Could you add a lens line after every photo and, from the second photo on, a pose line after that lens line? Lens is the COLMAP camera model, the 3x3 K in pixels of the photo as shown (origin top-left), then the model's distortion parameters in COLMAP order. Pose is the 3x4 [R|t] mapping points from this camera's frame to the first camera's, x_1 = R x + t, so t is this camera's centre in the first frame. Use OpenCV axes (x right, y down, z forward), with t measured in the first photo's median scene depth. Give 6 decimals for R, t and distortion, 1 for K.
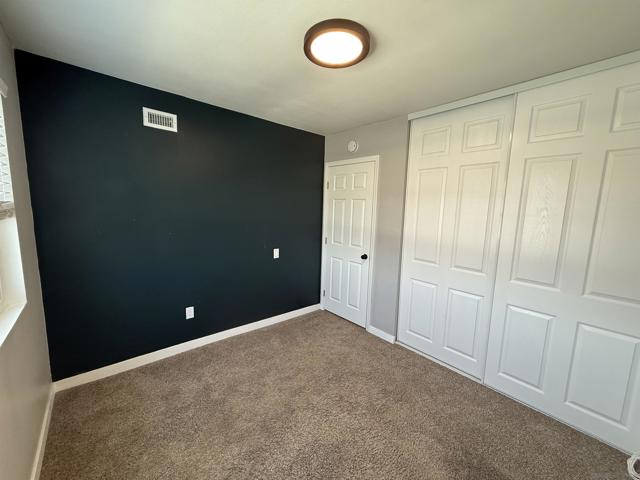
lens RADIAL K [[255.2, 0, 321.6], [0, 255.2, 234.9], [0, 0, 1]] dist [-0.002917, 0.000735]
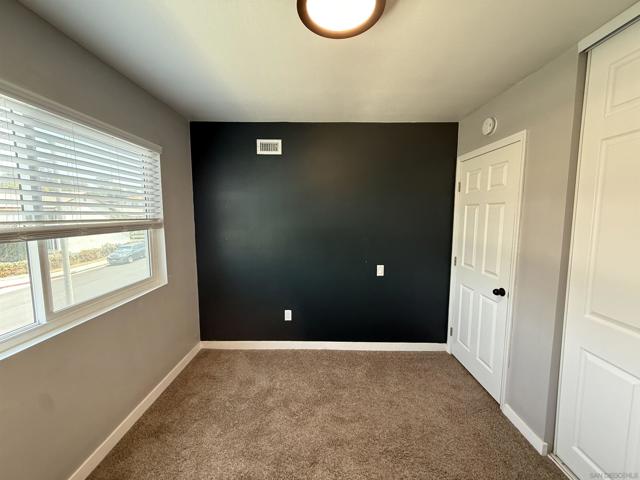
lens RADIAL K [[255.2, 0, 318.7], [0, 255.2, 236.9], [0, 0, 1]] dist [-0.002917, 0.000735]
pose [[0.743709, 0.029706, -0.667843, 0.270919], [-0.052313, 0.998535, -0.013841, -0.021169], [0.666454, 0.045230, 0.744173, 0.224752]]
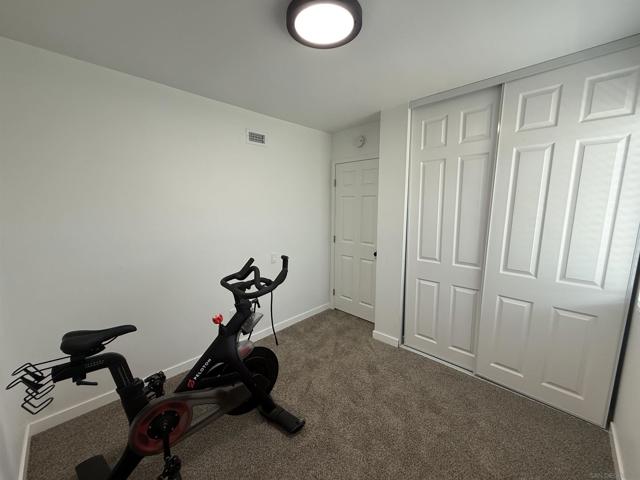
lens RADIAL K [[255.2, 0, 322.2], [0, 255.2, 238.8], [0, 0, 1]] dist [-0.002917, 0.000735]
pose [[0.992412, -0.037770, 0.117015, -0.094601], [0.034208, 0.998892, 0.032306, -0.015992], [-0.118105, -0.028058, 0.992605, 0.114390]]
